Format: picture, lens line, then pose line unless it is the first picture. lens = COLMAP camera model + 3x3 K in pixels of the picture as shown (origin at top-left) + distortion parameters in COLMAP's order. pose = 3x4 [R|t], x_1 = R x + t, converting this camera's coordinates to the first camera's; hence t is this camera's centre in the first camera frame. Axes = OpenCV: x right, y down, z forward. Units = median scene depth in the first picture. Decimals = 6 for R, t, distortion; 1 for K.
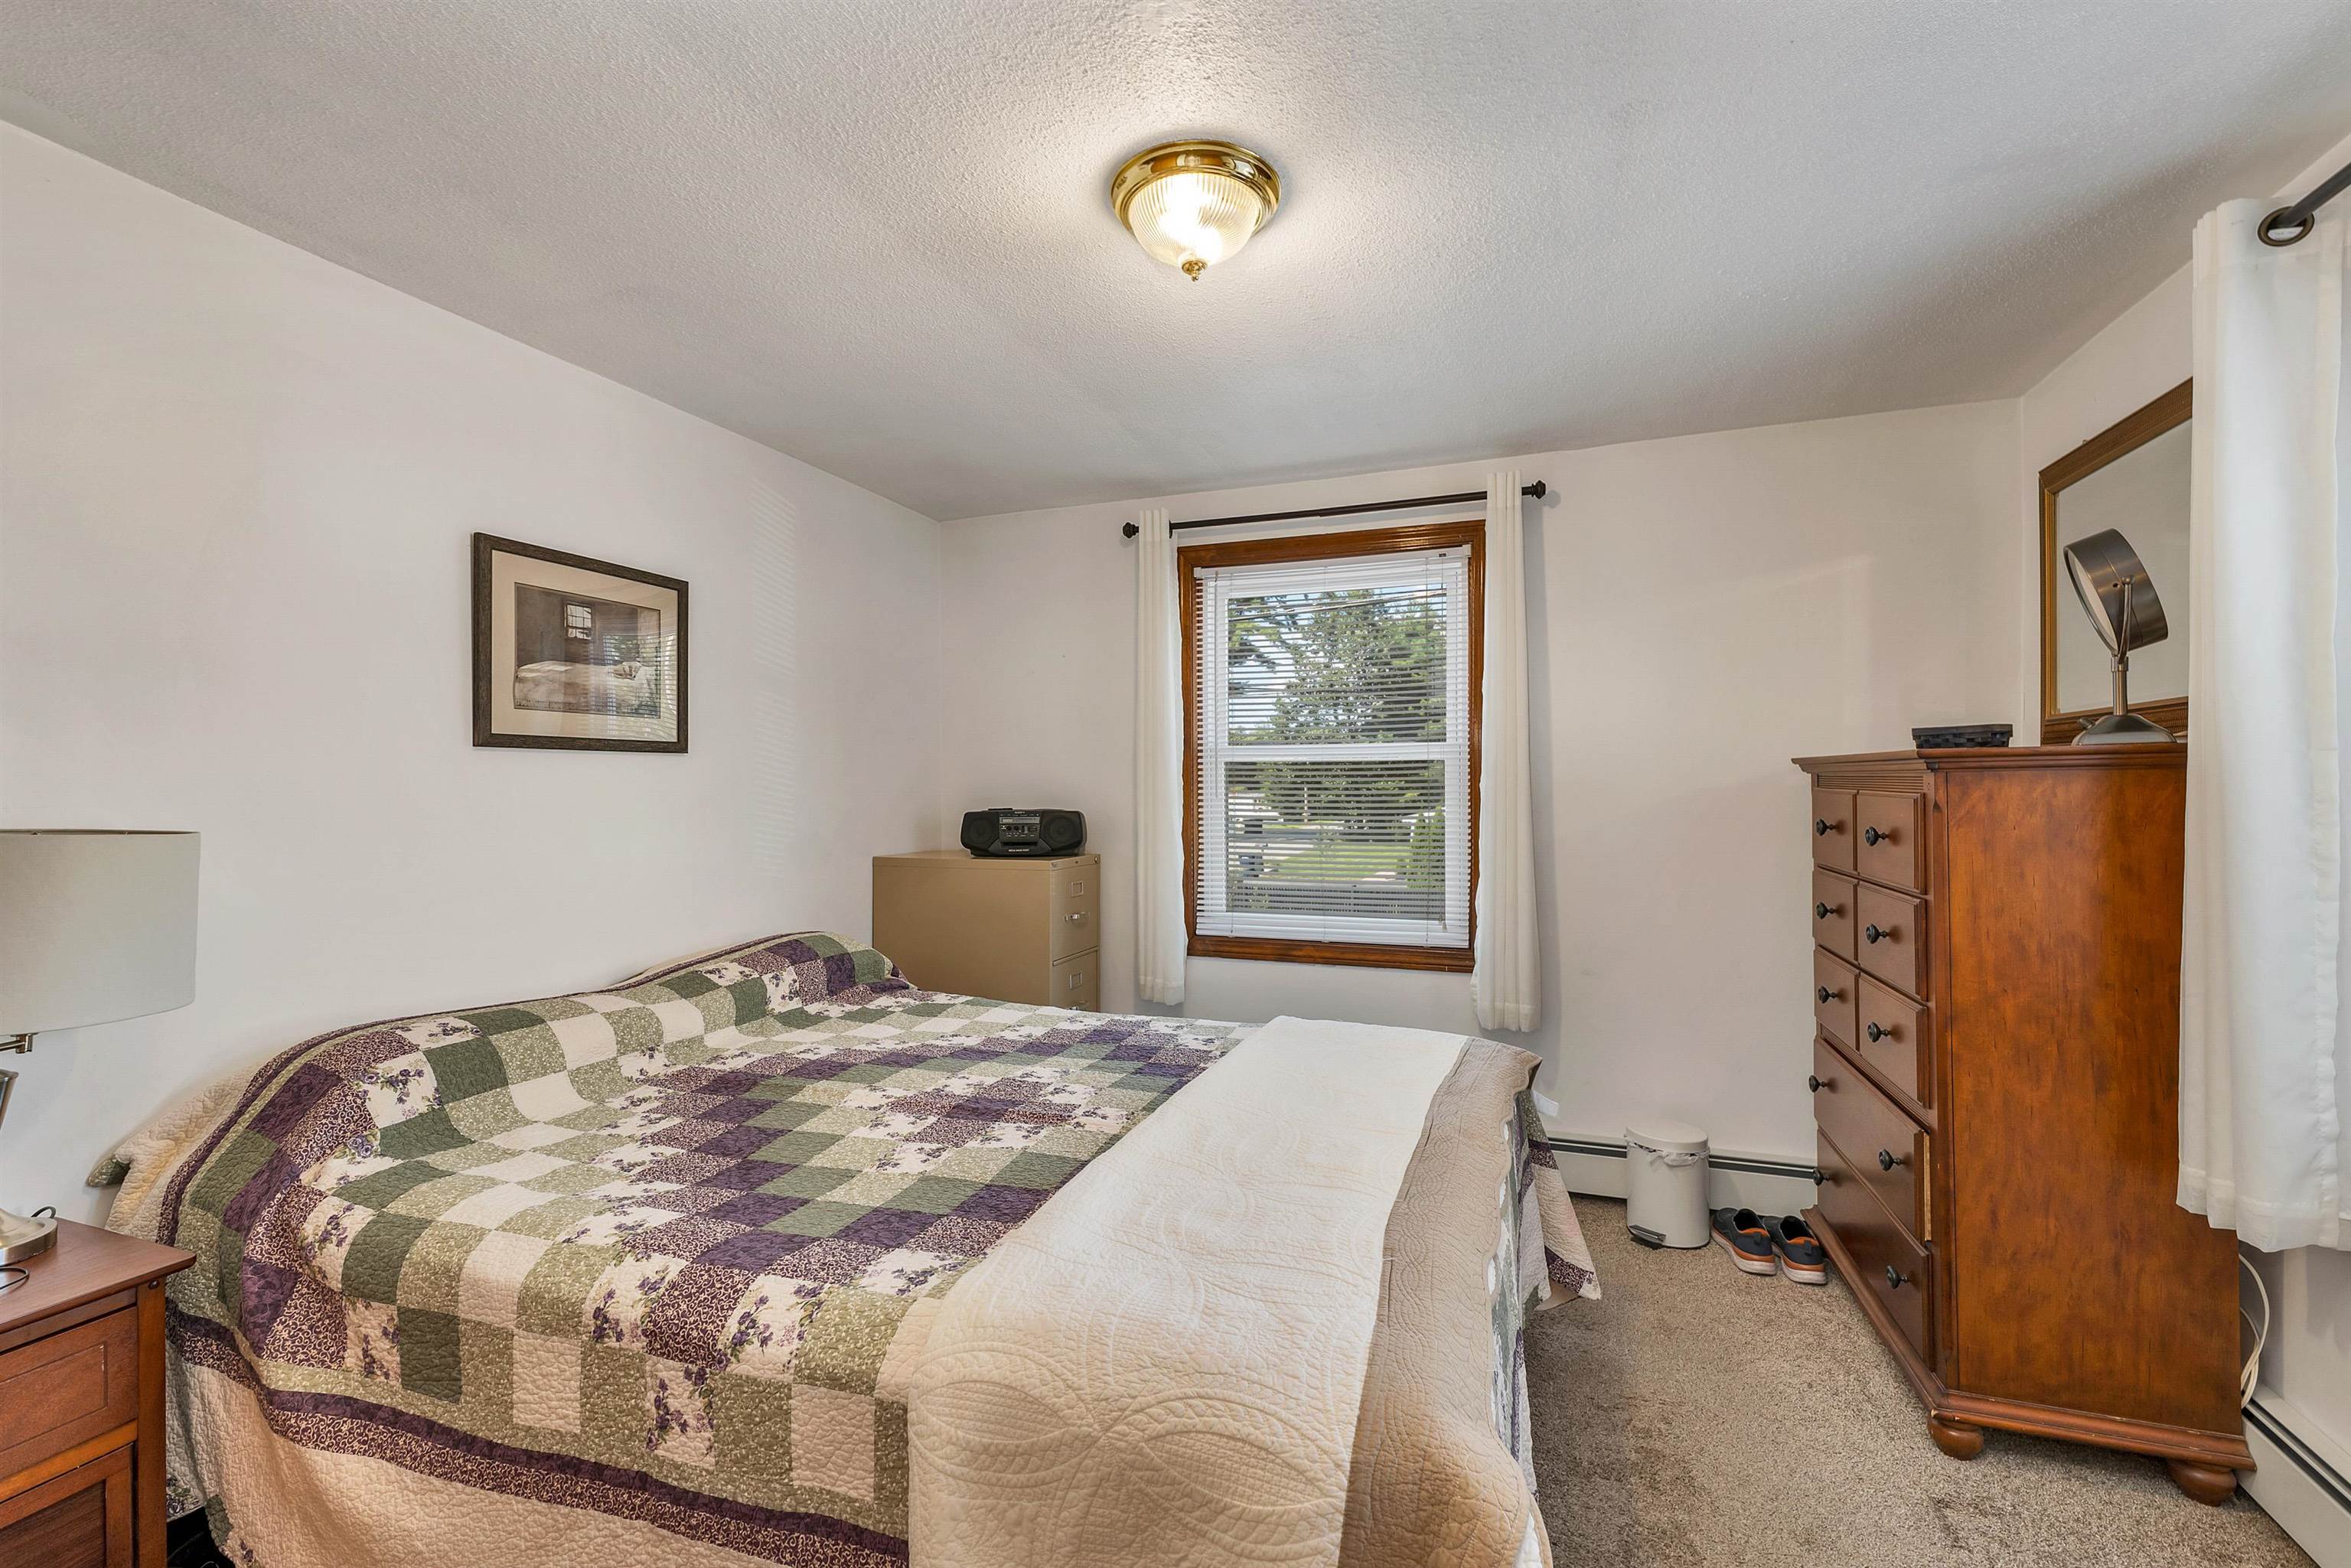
lens RADIAL K [[989.0, 0, 1162.9], [0, 989.0, 774.8], [0, 0, 1]] dist [-0.000015, -0.000253]
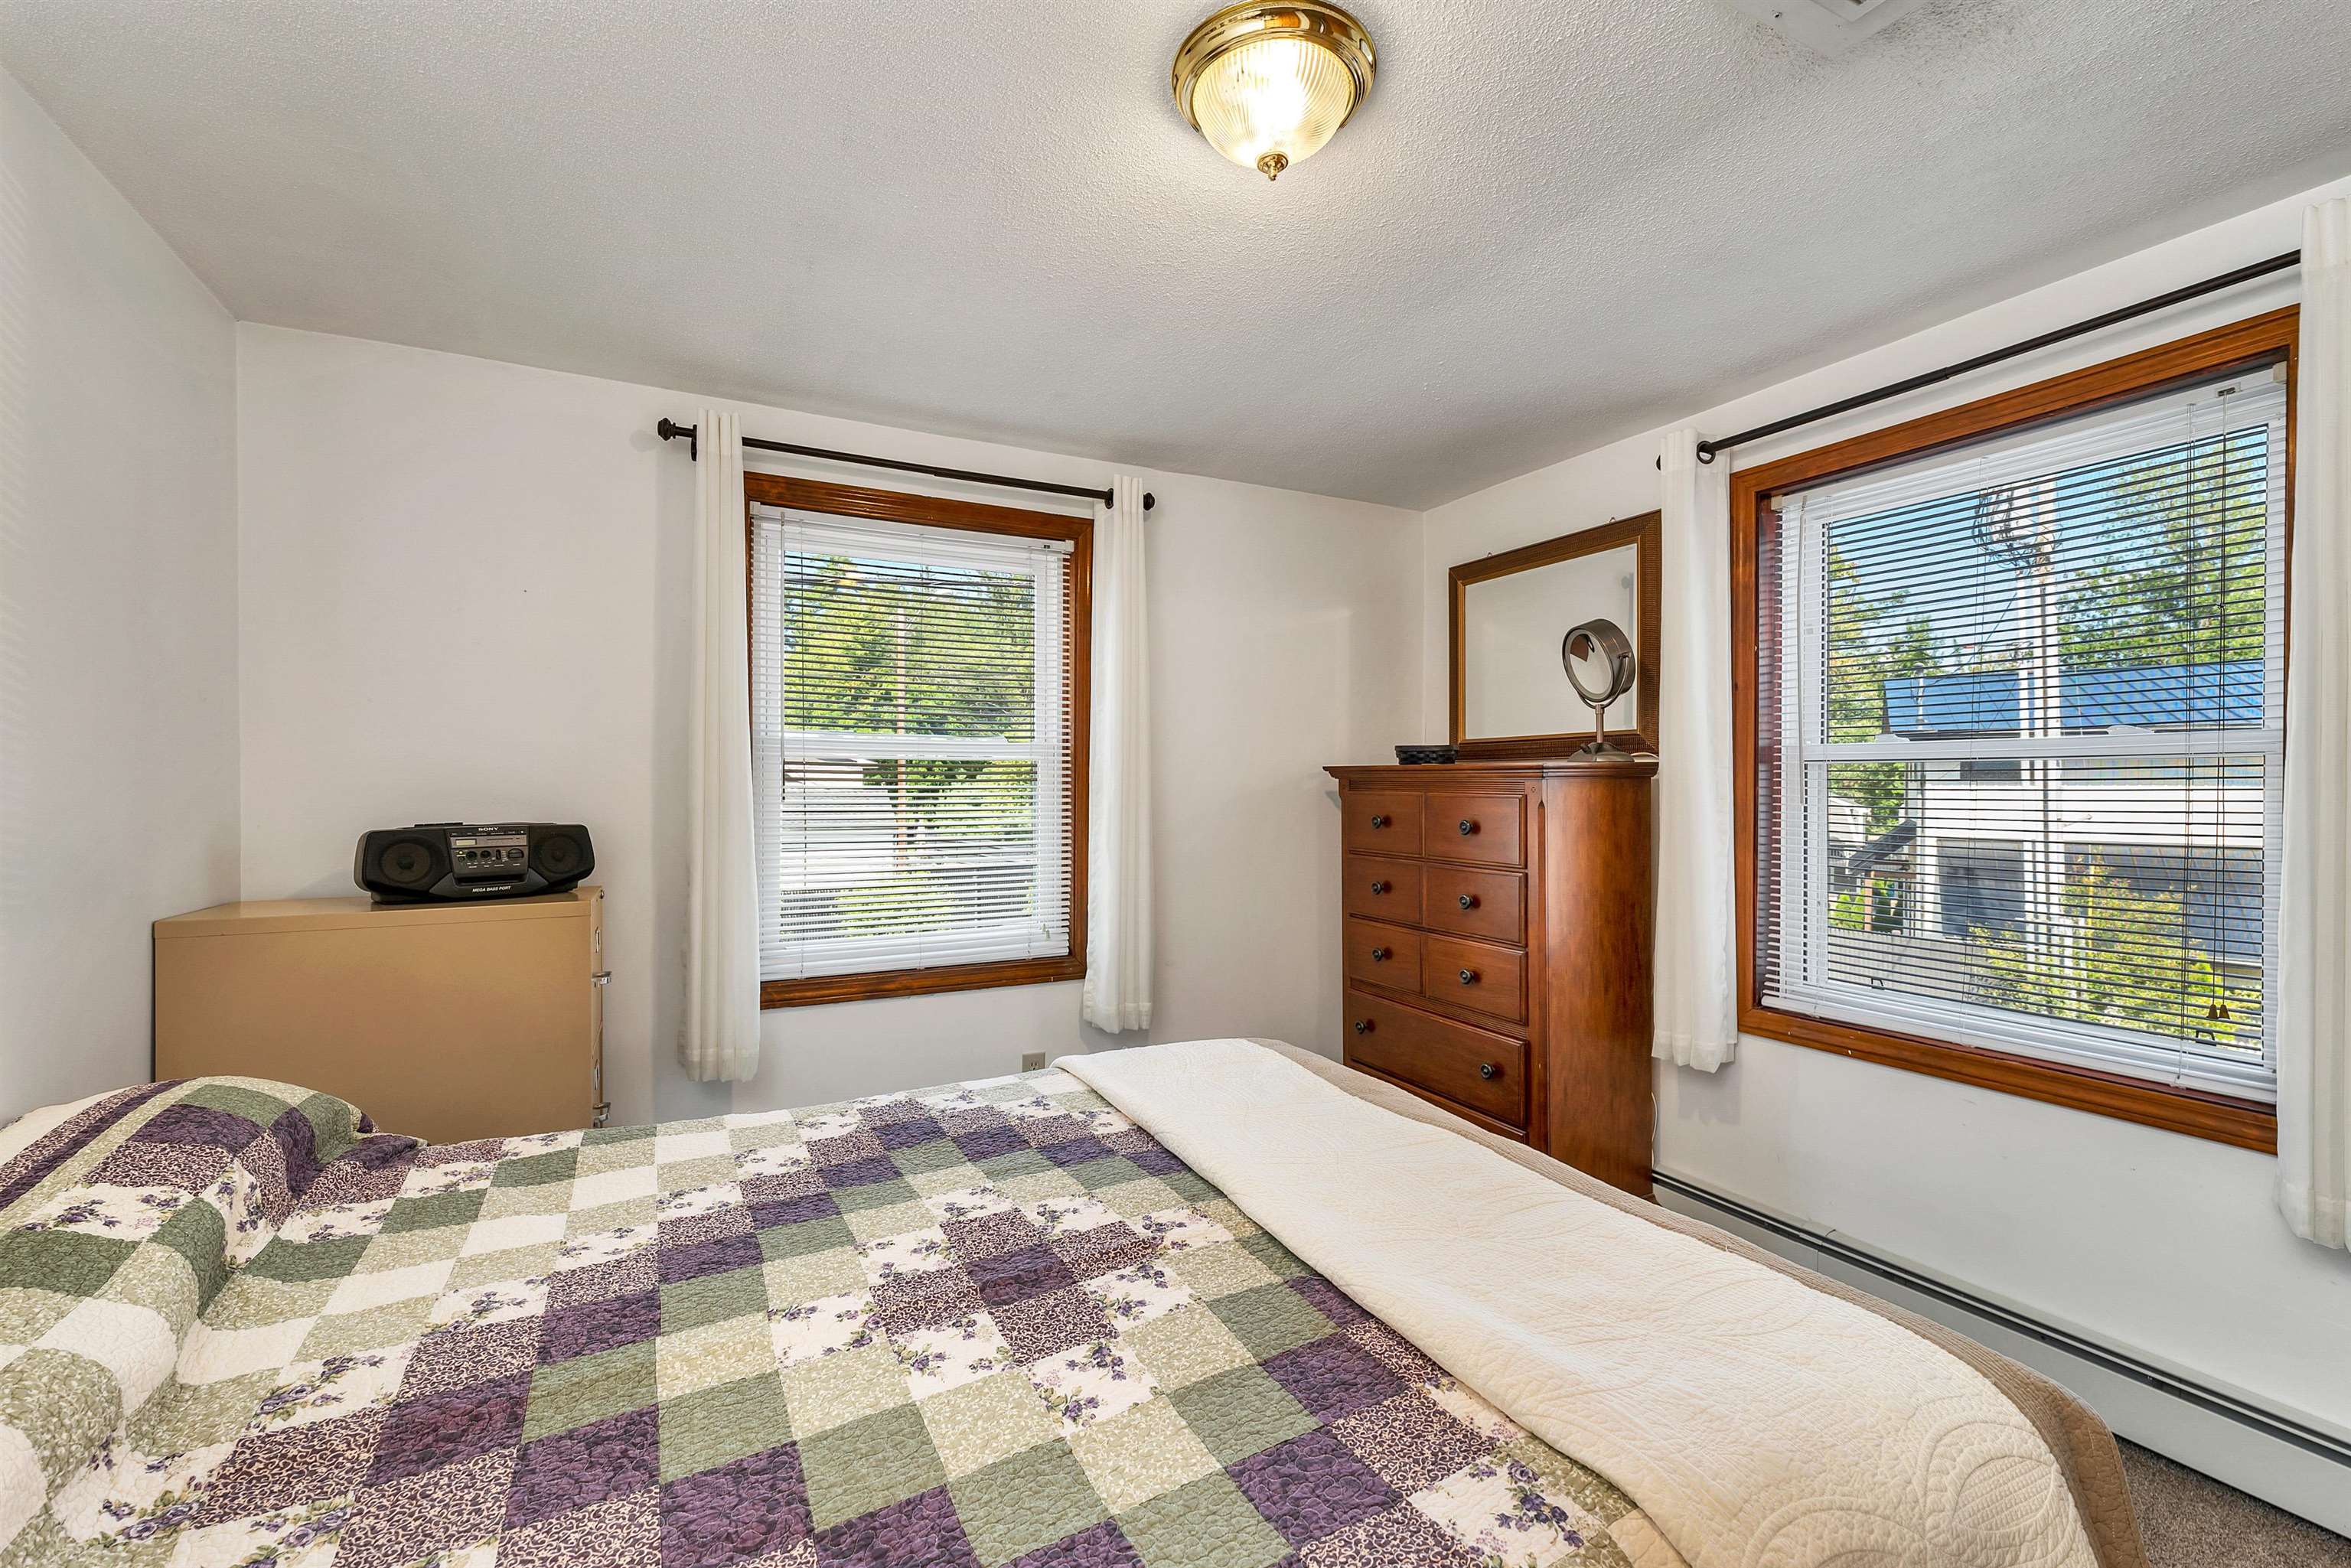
lens RADIAL K [[989.0, 0, 1162.9], [0, 989.0, 774.8], [0, 0, 1]] dist [-0.000015, -0.000253]
pose [[0.674846, 0.011029, 0.737876, -0.542192], [-0.010305, 0.999932, -0.005522, 0.003973], [-0.737887, -0.003877, 0.674913, 0.426722]]
